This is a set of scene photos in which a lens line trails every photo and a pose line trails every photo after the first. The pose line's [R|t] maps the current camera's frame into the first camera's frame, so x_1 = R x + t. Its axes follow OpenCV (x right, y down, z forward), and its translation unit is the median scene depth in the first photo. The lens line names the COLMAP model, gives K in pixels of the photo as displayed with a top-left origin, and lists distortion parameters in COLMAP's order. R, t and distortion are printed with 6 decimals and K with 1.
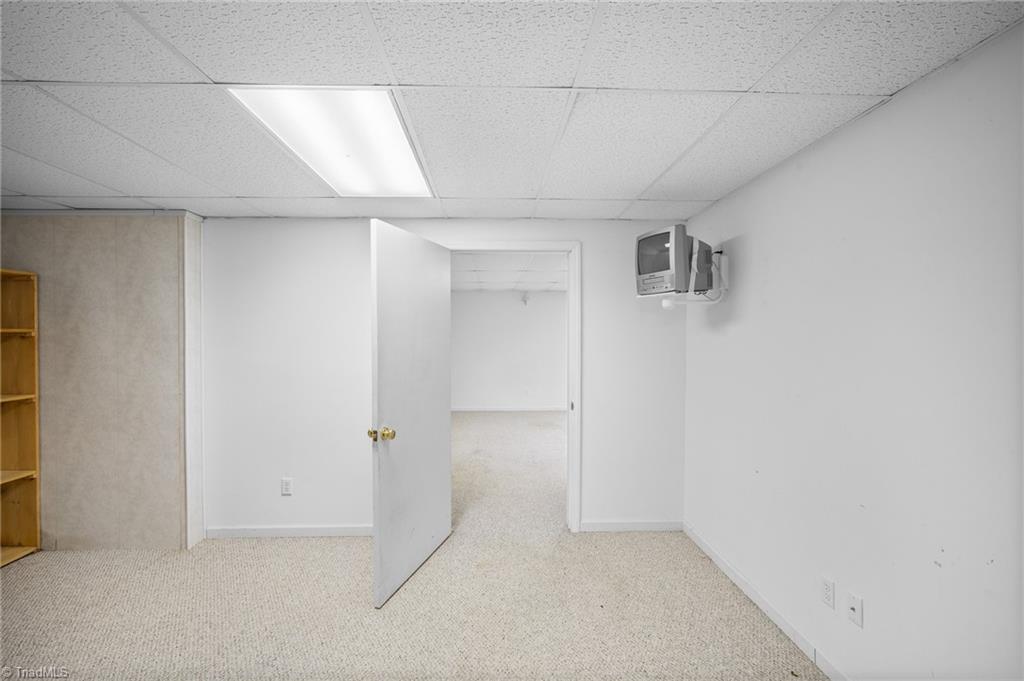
lens RADIAL K [[450.2, 0, 507.4], [0, 450.2, 340.1], [0, 0, 1]] dist [-0.007857, 0.001420]
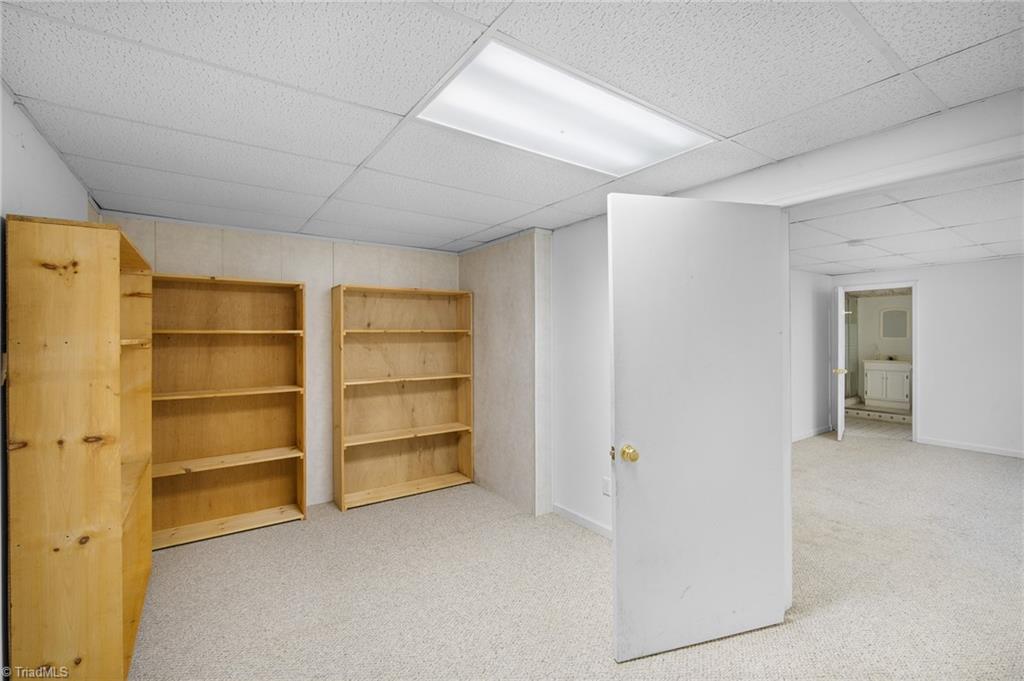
lens RADIAL K [[450.2, 0, 510.8], [0, 450.2, 336.2], [0, 0, 1]] dist [-0.007857, 0.001420]
pose [[0.540271, 0.000850, -0.841491, 0.244612], [-0.006140, 0.999977, -0.002932, 0.000088], [0.841469, 0.006751, 0.540264, 0.311224]]
